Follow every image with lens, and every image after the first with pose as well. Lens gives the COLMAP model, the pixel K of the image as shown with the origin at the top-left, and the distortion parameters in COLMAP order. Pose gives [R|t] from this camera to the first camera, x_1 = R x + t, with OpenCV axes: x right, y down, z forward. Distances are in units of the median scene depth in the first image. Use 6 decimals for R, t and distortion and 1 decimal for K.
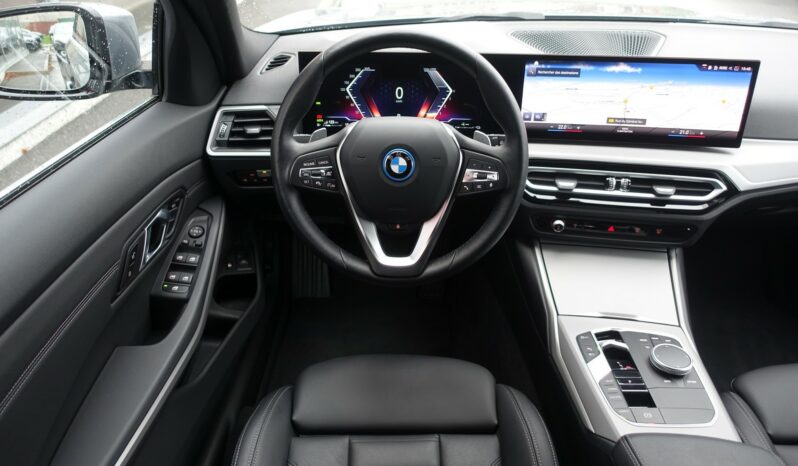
lens RADIAL K [[541.3, 0, 399.0], [0, 541.3, 233.0], [0, 0, 1]] dist [-0.005885, 0.000136]
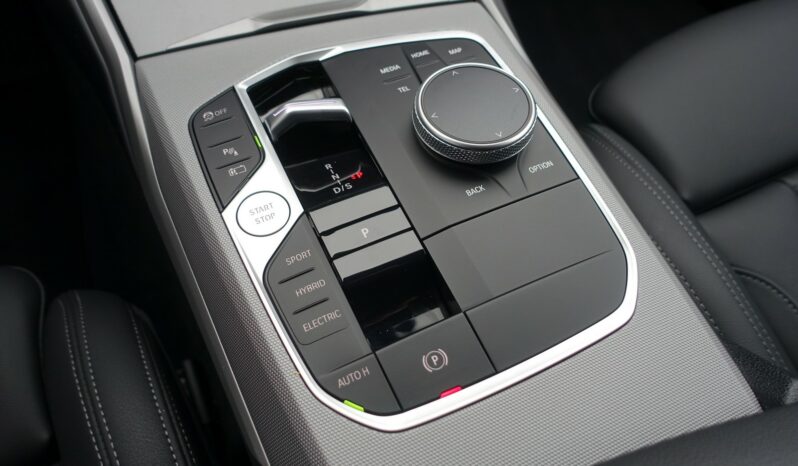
lens RADIAL K [[541.3, 0, 399.0], [0, 541.3, 233.0], [0, 0, 1]] dist [-0.005885, 0.000136]
pose [[0.900065, -0.358802, 0.247273, 0.328614], [0.204879, 0.849275, 0.486577, 0.119458], [-0.384587, -0.387290, 0.837914, 0.659362]]
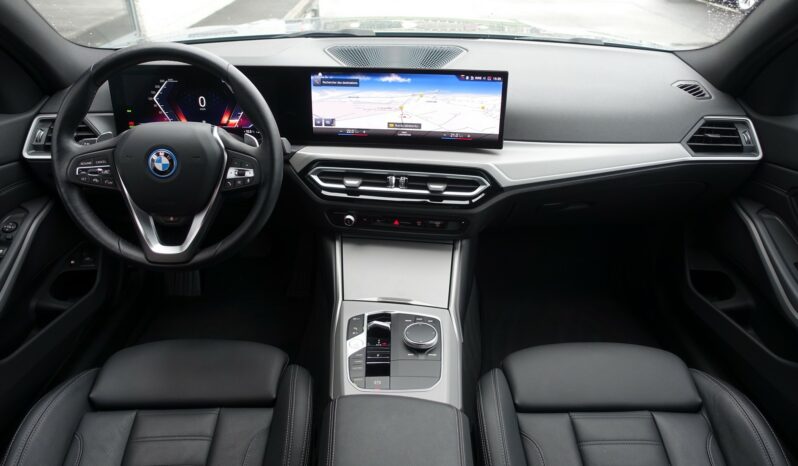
lens RADIAL K [[543.2, 0, 399.0], [0, 543.2, 233.0], [0, 0, 1]] dist [-0.008754, -0.000292]
pose [[0.999734, -0.007705, 0.021733, 0.397596], [0.008295, 0.999596, -0.027186, 0.046410], [-0.021514, 0.027359, 0.999394, -0.117704]]
